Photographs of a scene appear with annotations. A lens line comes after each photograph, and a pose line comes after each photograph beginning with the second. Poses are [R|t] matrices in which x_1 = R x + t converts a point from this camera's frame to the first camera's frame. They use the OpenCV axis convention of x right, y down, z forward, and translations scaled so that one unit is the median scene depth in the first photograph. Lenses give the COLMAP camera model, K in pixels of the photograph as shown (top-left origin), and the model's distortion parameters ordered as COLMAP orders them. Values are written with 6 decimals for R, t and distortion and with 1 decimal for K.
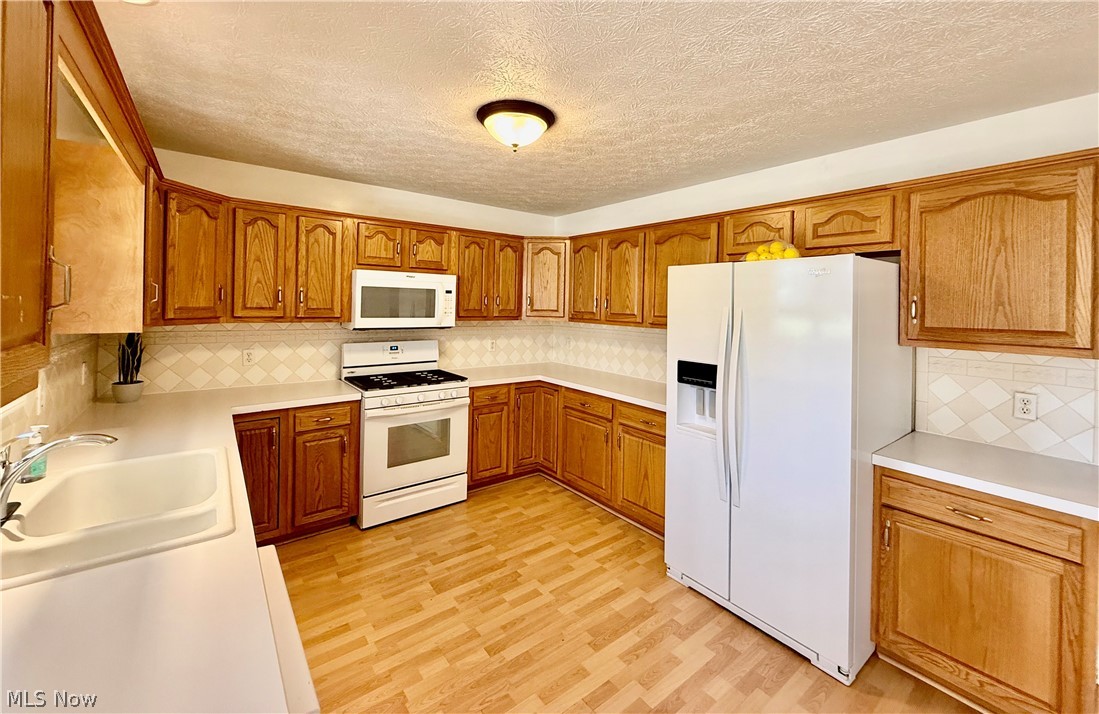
lens RADIAL K [[439.4, 0, 549.9], [0, 439.4, 302.3], [0, 0, 1]] dist [-0.000097, 0.000128]
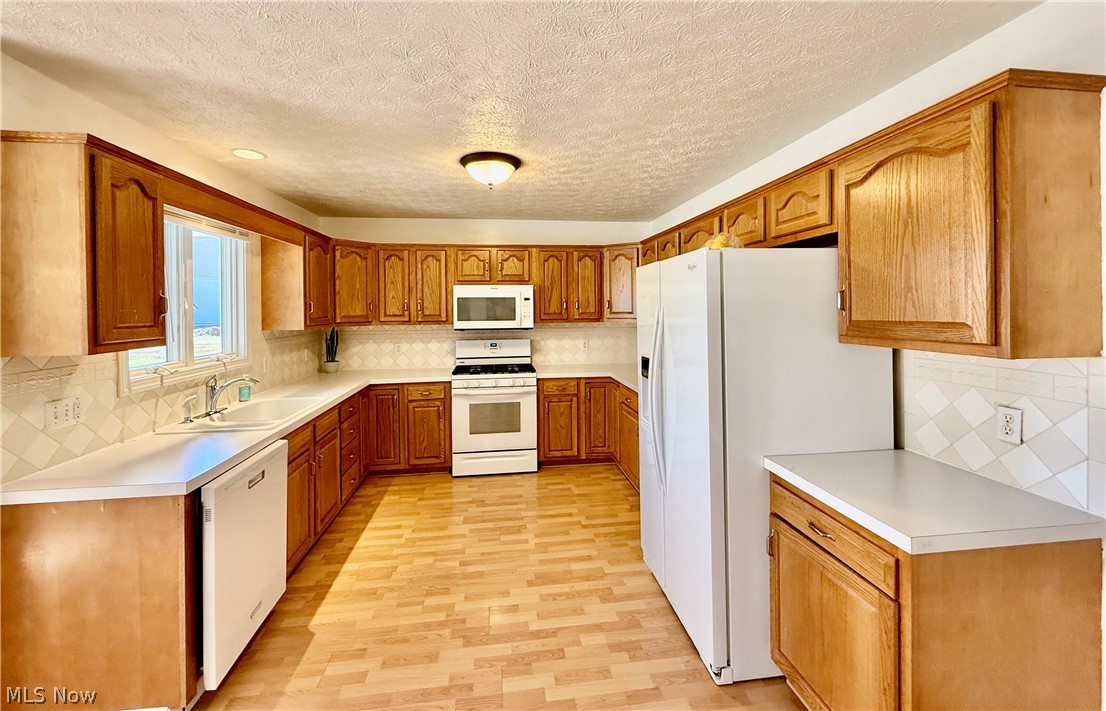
lens RADIAL K [[442.1, 0, 553.1], [0, 442.1, 308.8], [0, 0, 1]] dist [0.000173, -0.000023]
pose [[0.864391, -0.028010, -0.502040, 0.521269], [0.028821, 0.999566, -0.006145, 0.014592], [0.501994, -0.009157, 0.864823, -0.021406]]
